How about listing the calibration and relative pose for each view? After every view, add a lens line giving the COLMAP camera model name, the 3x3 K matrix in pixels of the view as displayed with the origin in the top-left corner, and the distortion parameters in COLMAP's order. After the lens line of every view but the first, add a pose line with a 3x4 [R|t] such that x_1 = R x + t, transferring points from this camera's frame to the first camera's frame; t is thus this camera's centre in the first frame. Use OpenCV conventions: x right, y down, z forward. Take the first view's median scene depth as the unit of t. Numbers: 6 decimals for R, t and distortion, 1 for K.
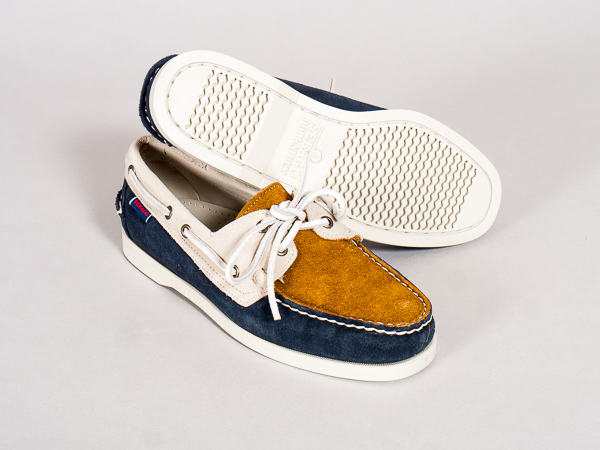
lens RADIAL K [[1091.0, 0, 300.0], [0, 1091.0, 225.0], [0, 0, 1]] dist [-0.033531, -0.007121]
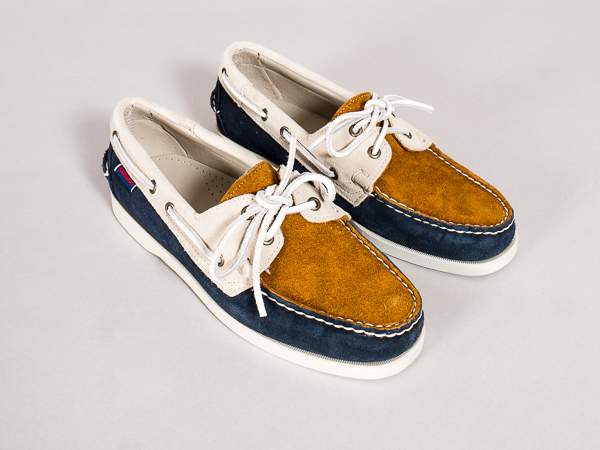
lens RADIAL K [[815.2, 0, 300.0], [0, 815.2, 225.0], [0, 0, 1]] dist [0.011425, 0.000474]
pose [[0.999810, 0.002814, 0.019306, -0.002289], [-0.006390, 0.982196, 0.187752, -0.125143], [-0.018434, -0.187839, 0.982027, 0.291584]]
